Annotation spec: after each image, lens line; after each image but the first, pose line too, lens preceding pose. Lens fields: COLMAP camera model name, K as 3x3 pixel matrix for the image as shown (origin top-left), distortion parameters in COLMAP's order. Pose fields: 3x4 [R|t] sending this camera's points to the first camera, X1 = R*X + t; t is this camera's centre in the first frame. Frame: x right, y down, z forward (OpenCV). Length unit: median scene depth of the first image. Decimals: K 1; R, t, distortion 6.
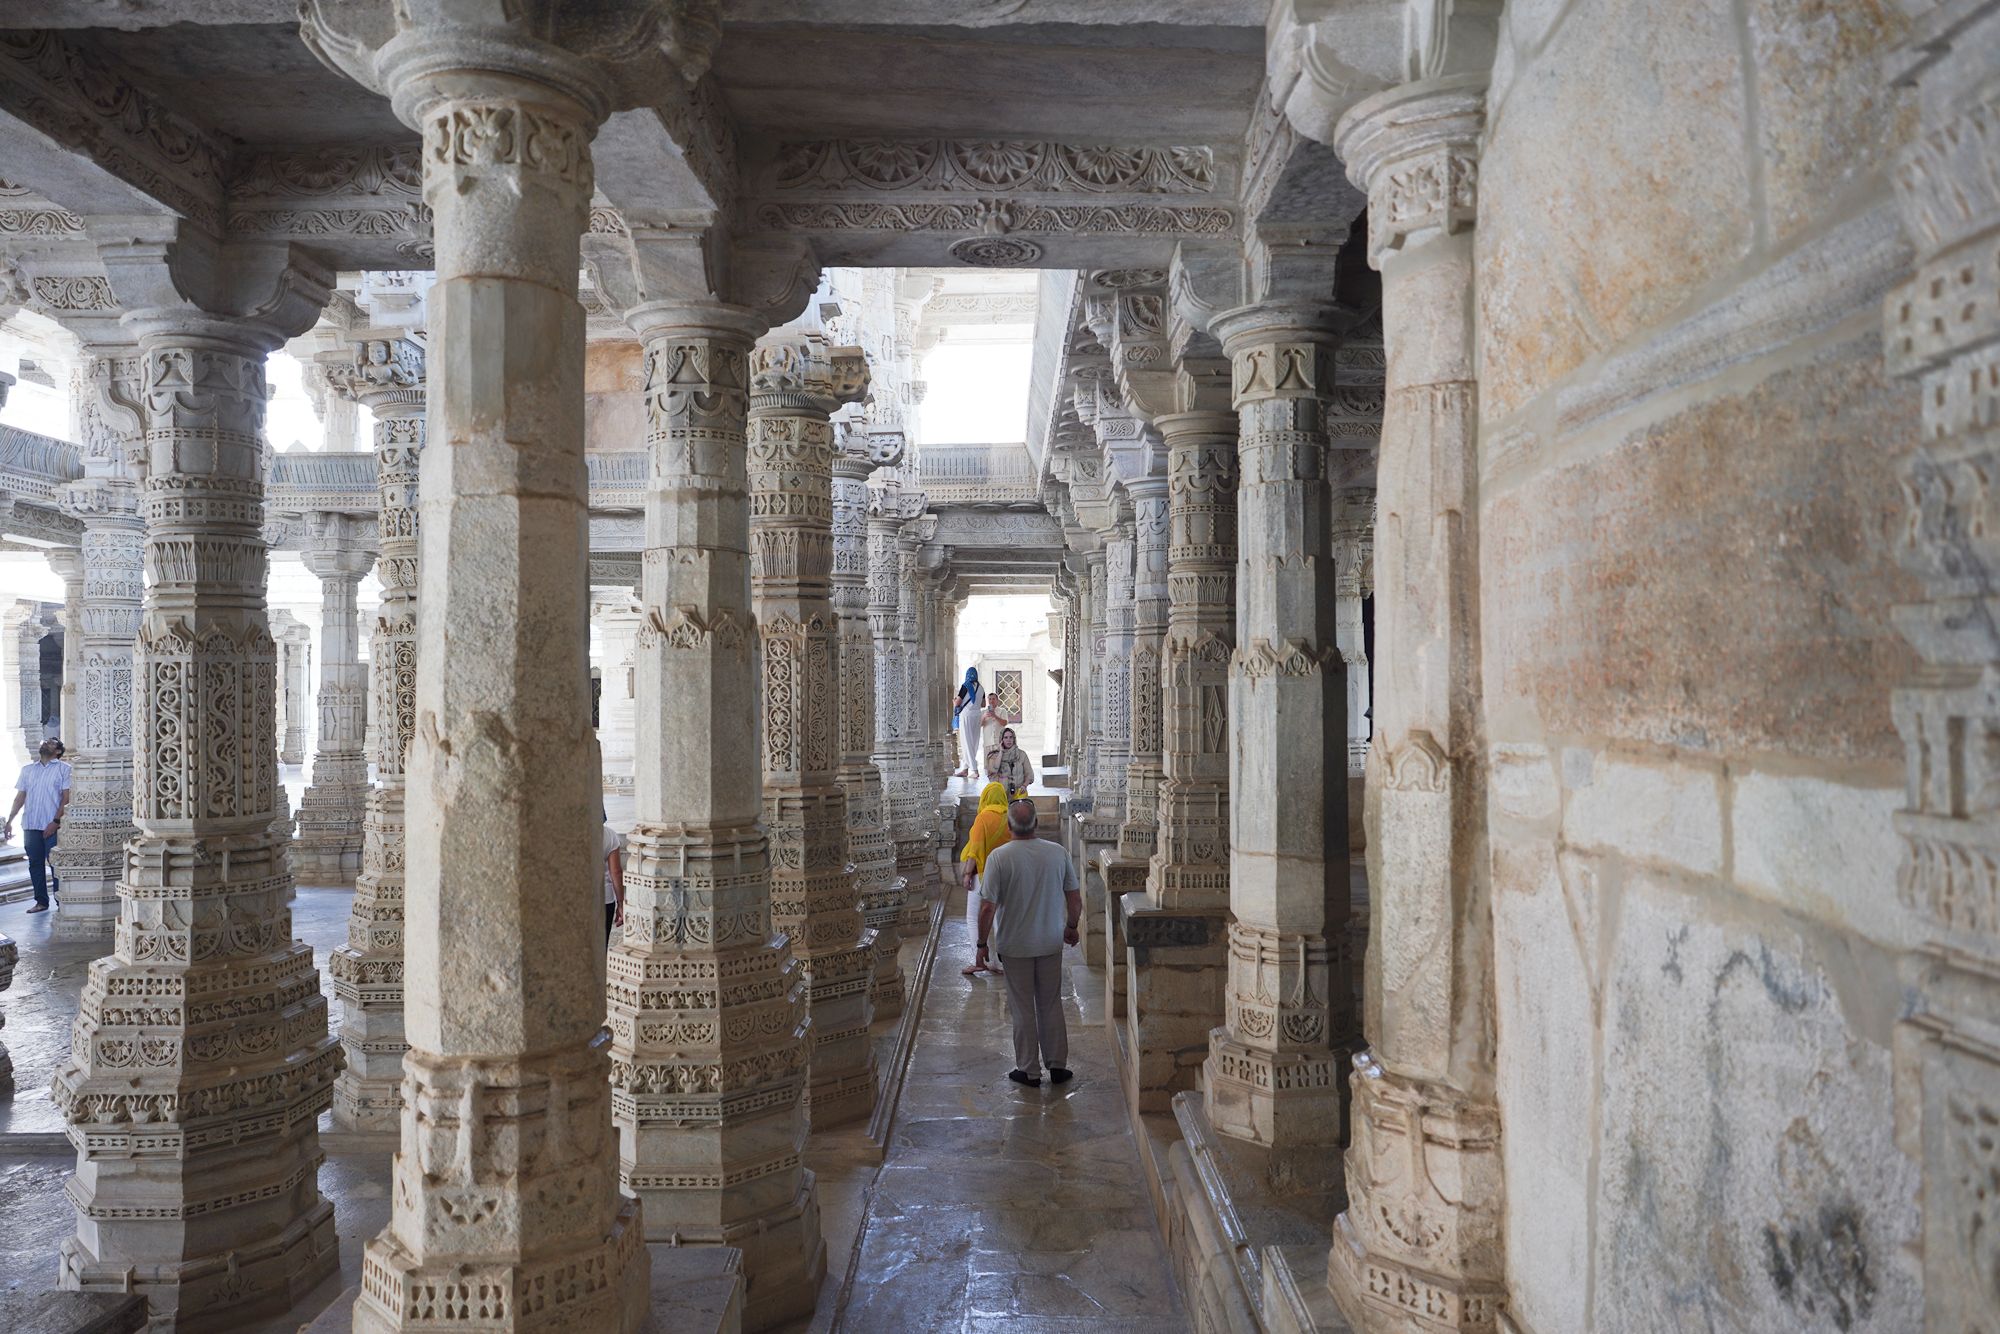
lens RADIAL K [[1320.8, 0, 1000.0], [0, 1320.8, 667.0], [0, 0, 1]] dist [-0.035263, 0.027180]
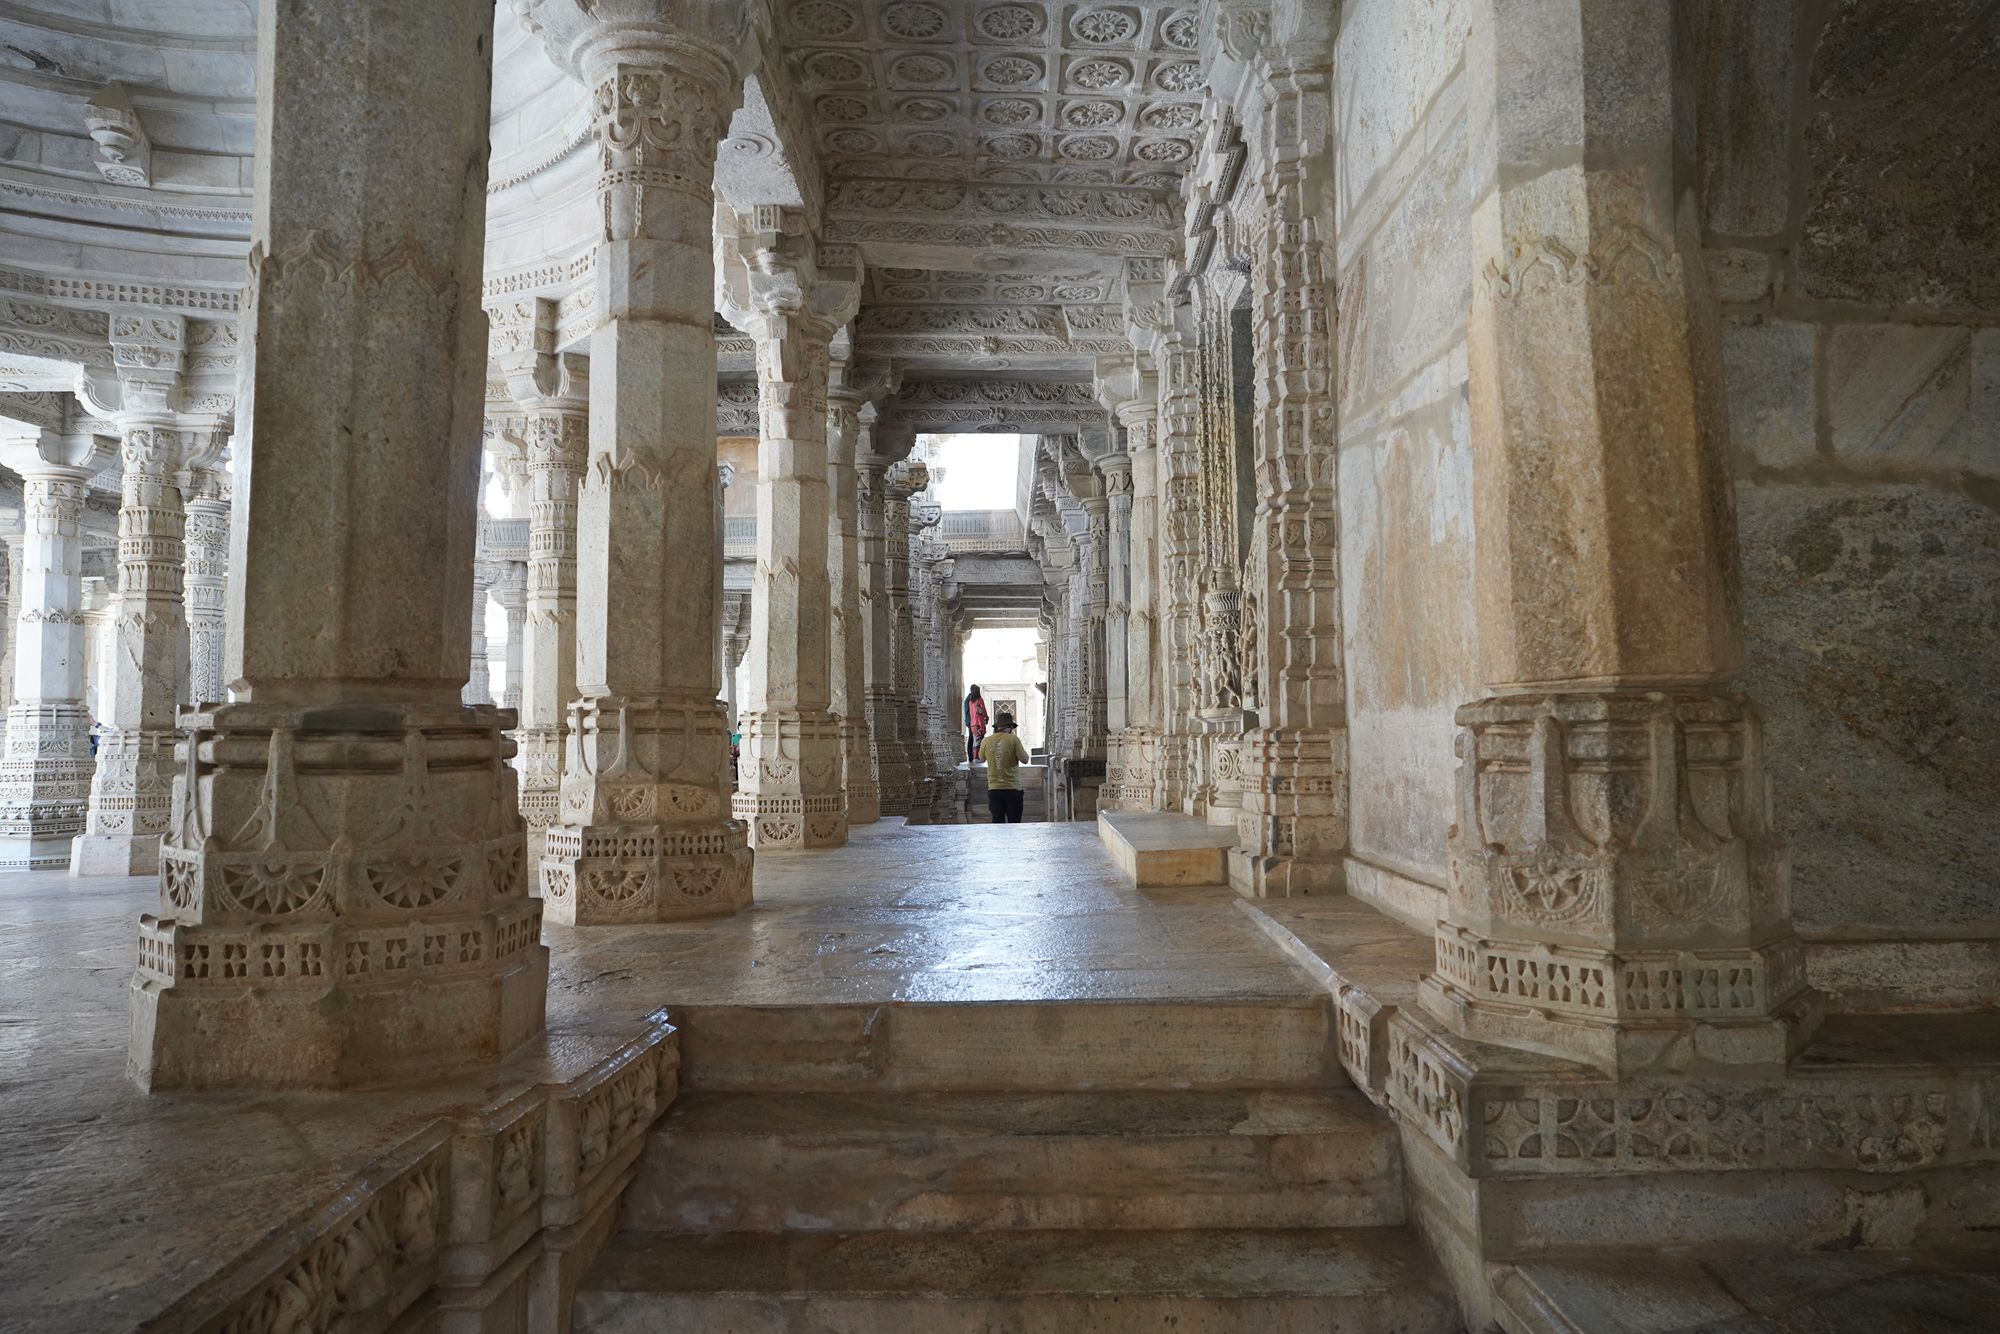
lens RADIAL K [[1320.8, 0, 1000.0], [0, 1320.8, 667.0], [0, 0, 1]] dist [-0.035263, 0.027180]
pose [[0.999971, -0.006958, 0.003107, -0.004315], [0.007090, 0.998974, -0.044735, 0.093591], [-0.002792, 0.044755, 0.998994, -0.611116]]
